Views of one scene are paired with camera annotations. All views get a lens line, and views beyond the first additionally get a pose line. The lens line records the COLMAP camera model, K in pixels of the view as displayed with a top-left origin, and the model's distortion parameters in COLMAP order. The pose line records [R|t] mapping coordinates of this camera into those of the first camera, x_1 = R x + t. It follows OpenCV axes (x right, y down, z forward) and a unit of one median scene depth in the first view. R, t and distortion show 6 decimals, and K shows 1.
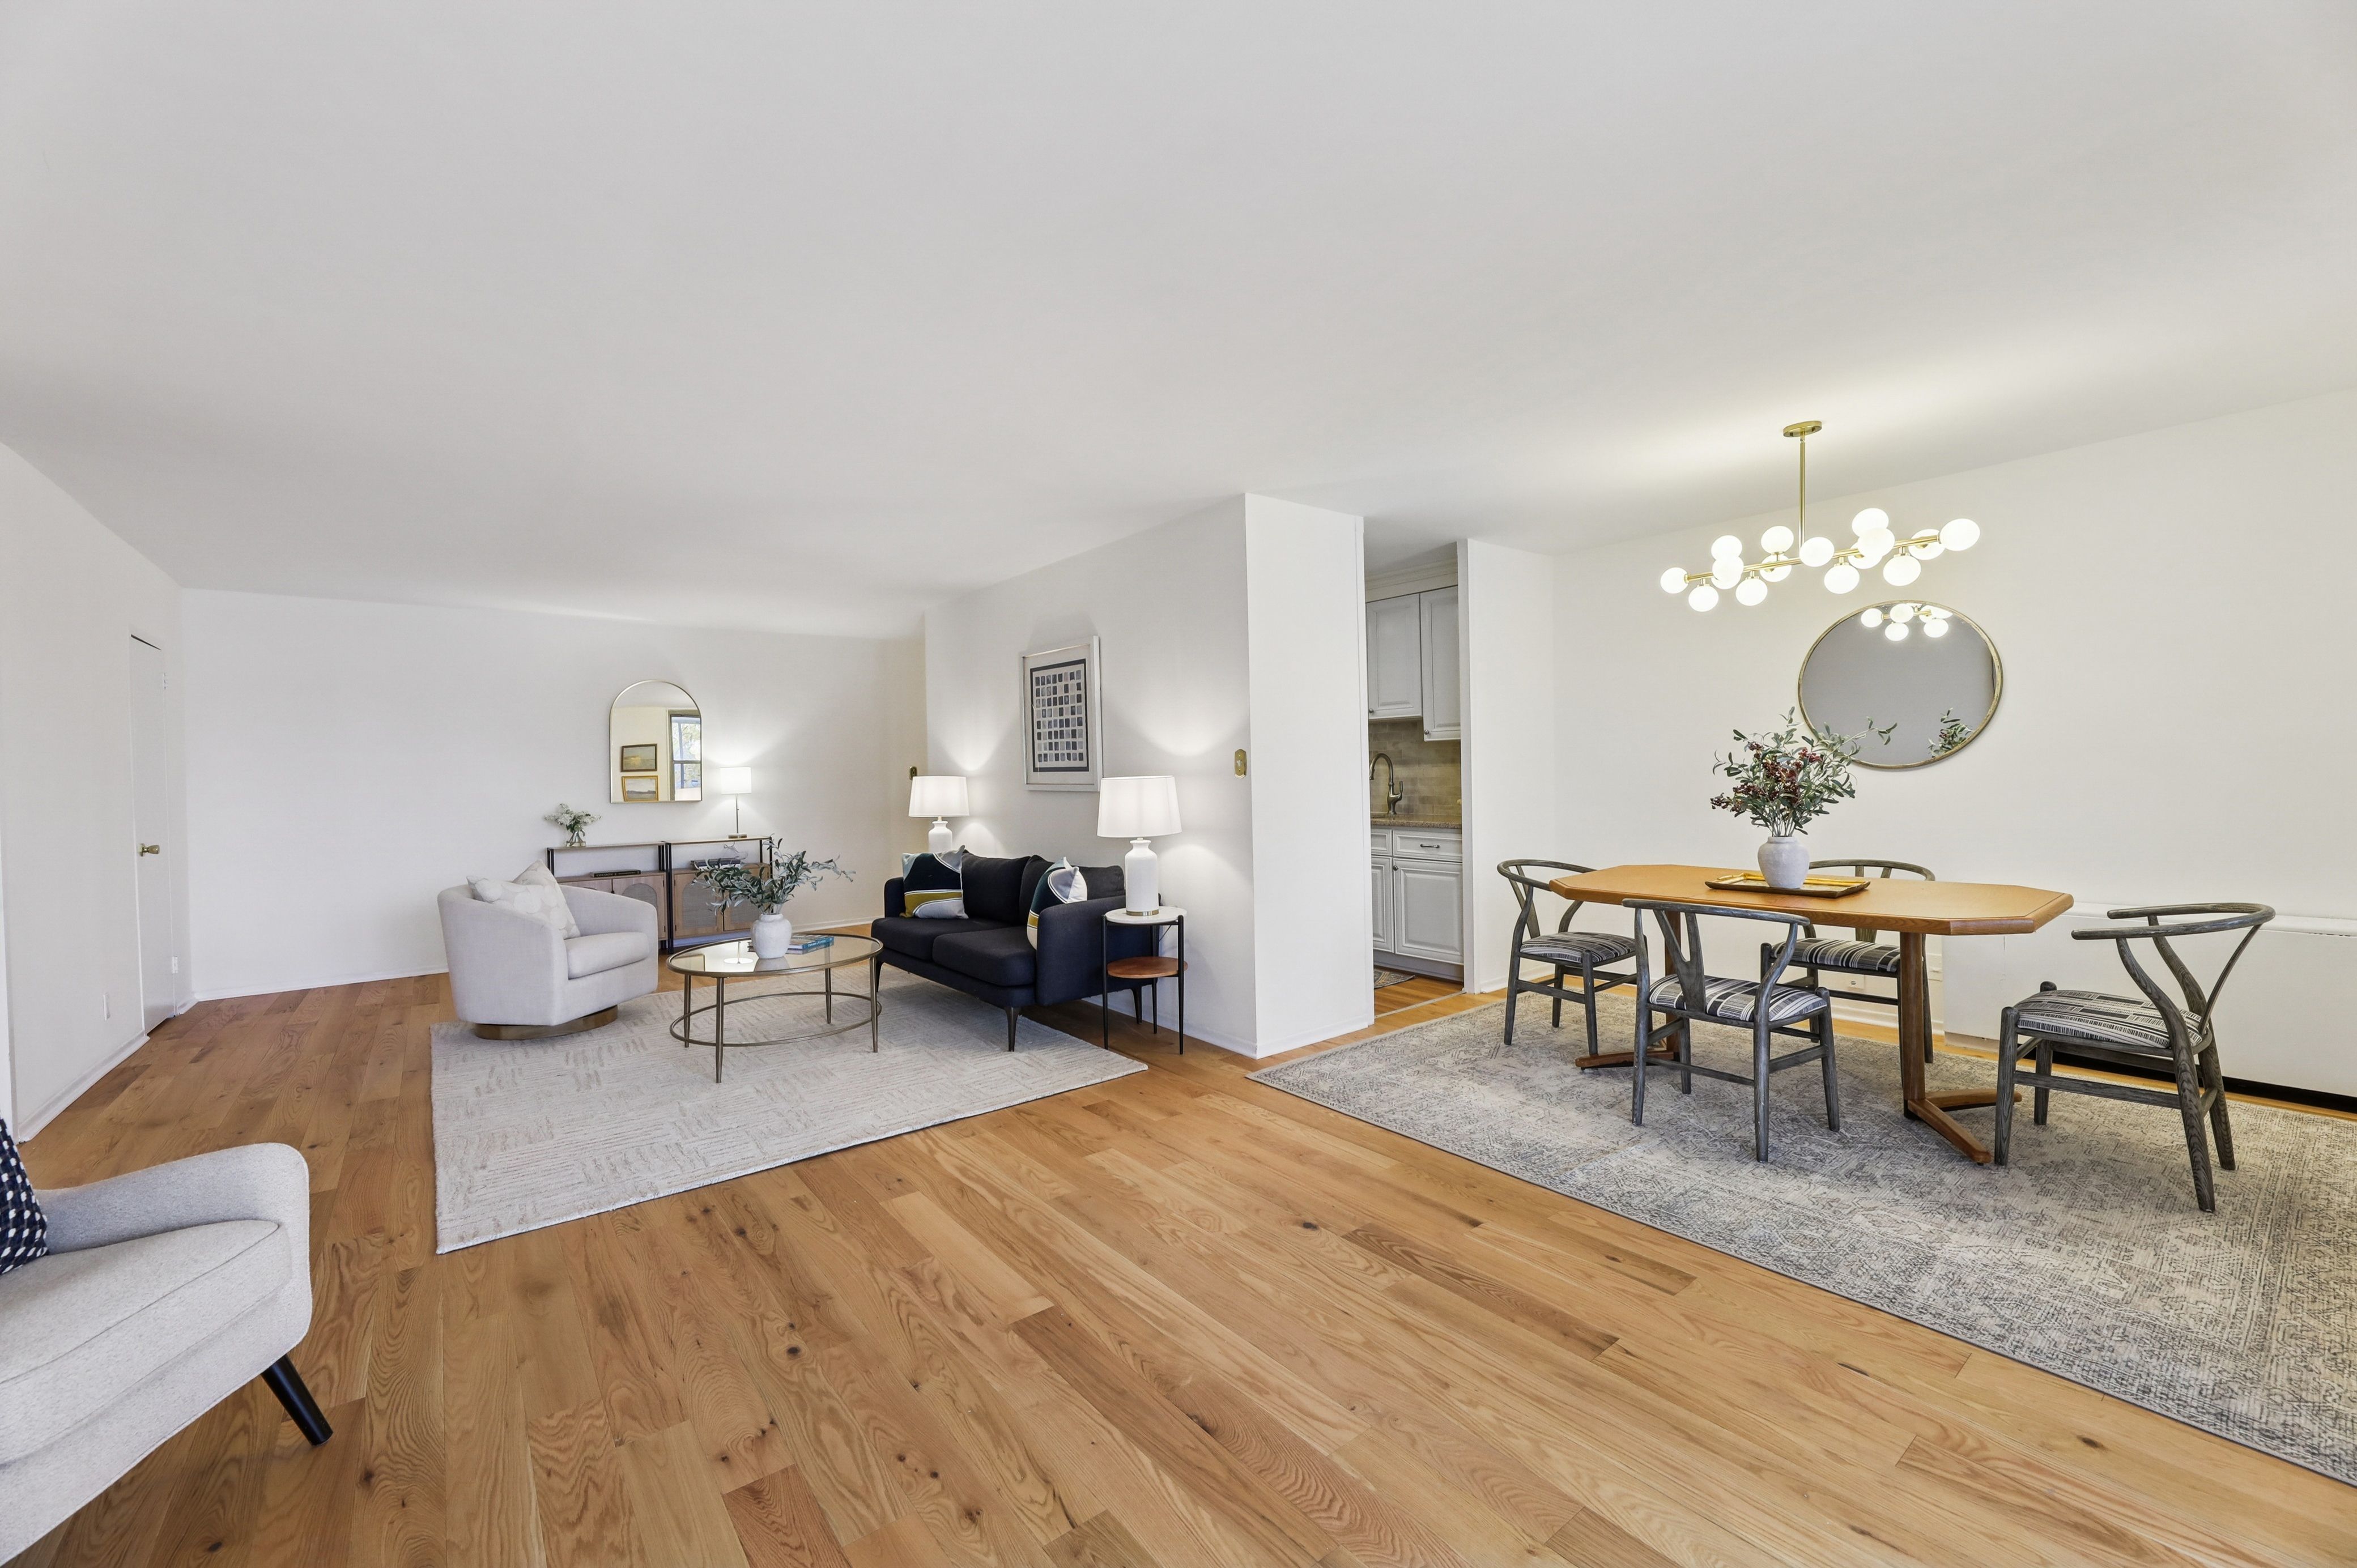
lens RADIAL K [[947.8, 0, 1178.7], [0, 947.8, 777.2], [0, 0, 1]] dist [-0.001654, -0.000794]
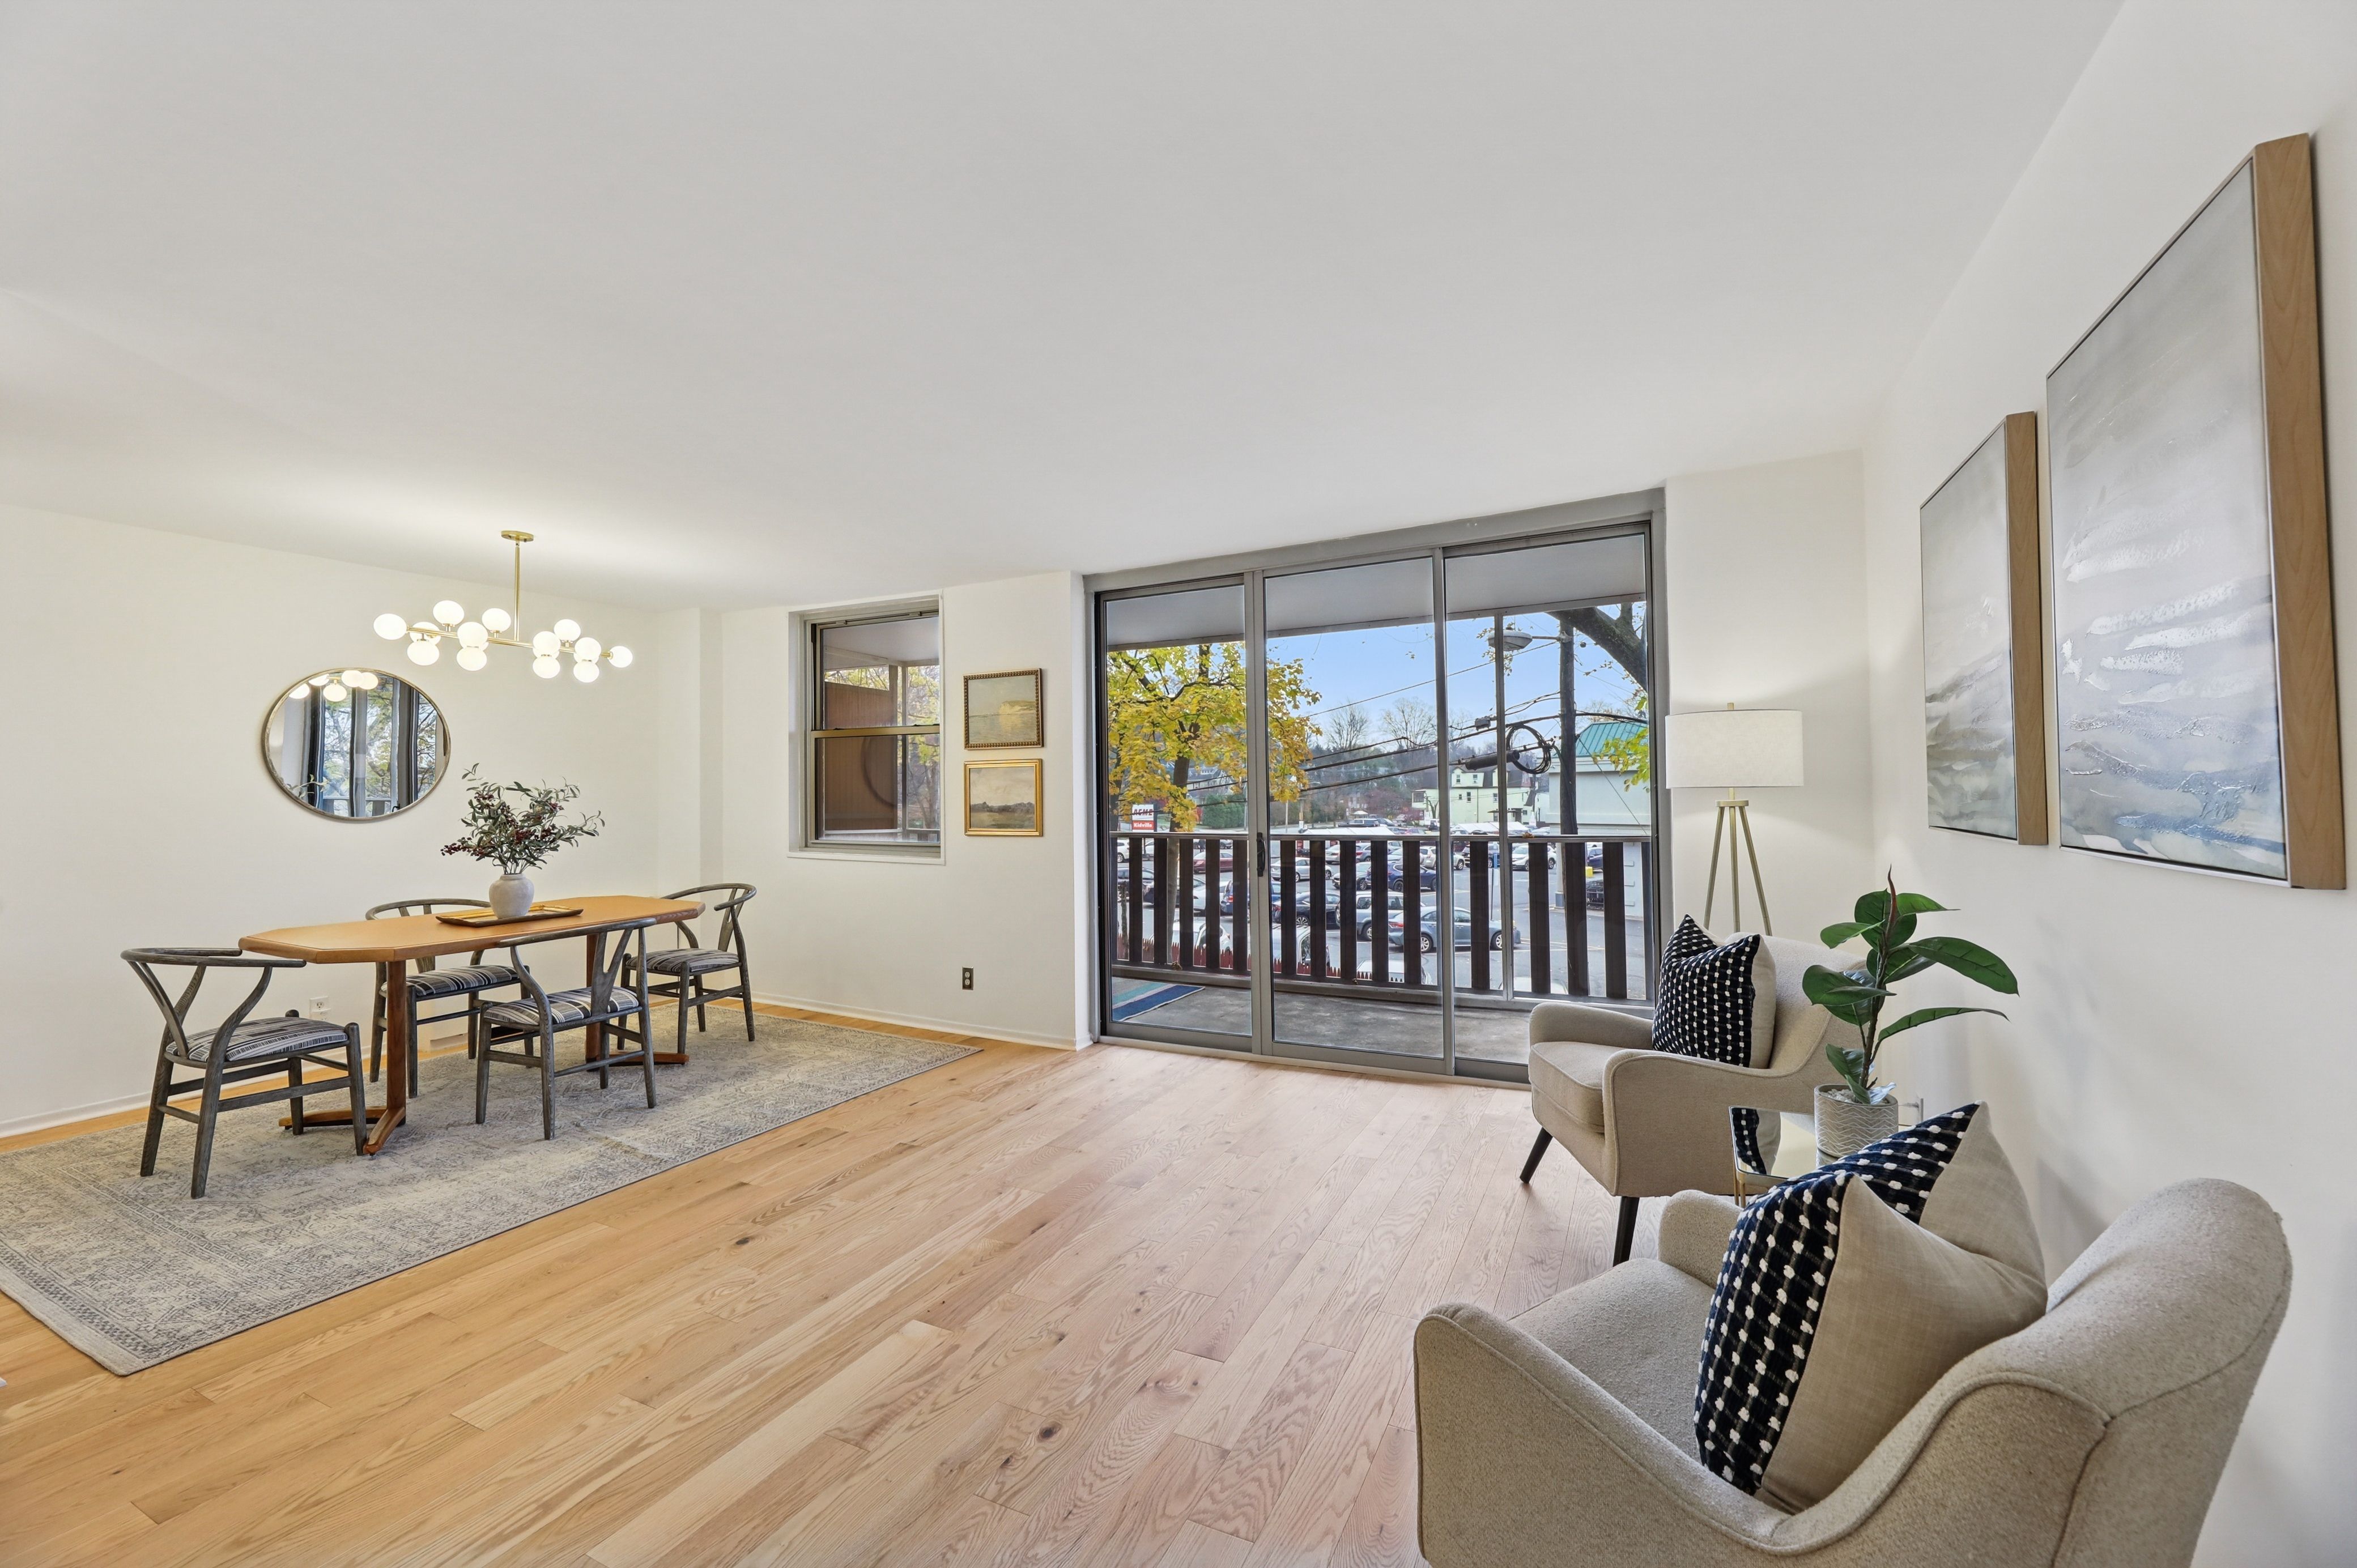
lens RADIAL K [[947.8, 0, 1176.2], [0, 947.8, 785.6], [0, 0, 1]] dist [-0.001654, -0.000794]
pose [[-0.423953, 0.033257, 0.905073, -0.686909], [0.028311, 0.999324, -0.023459, 0.003212], [-0.905242, 0.015678, -0.424608, 0.664588]]
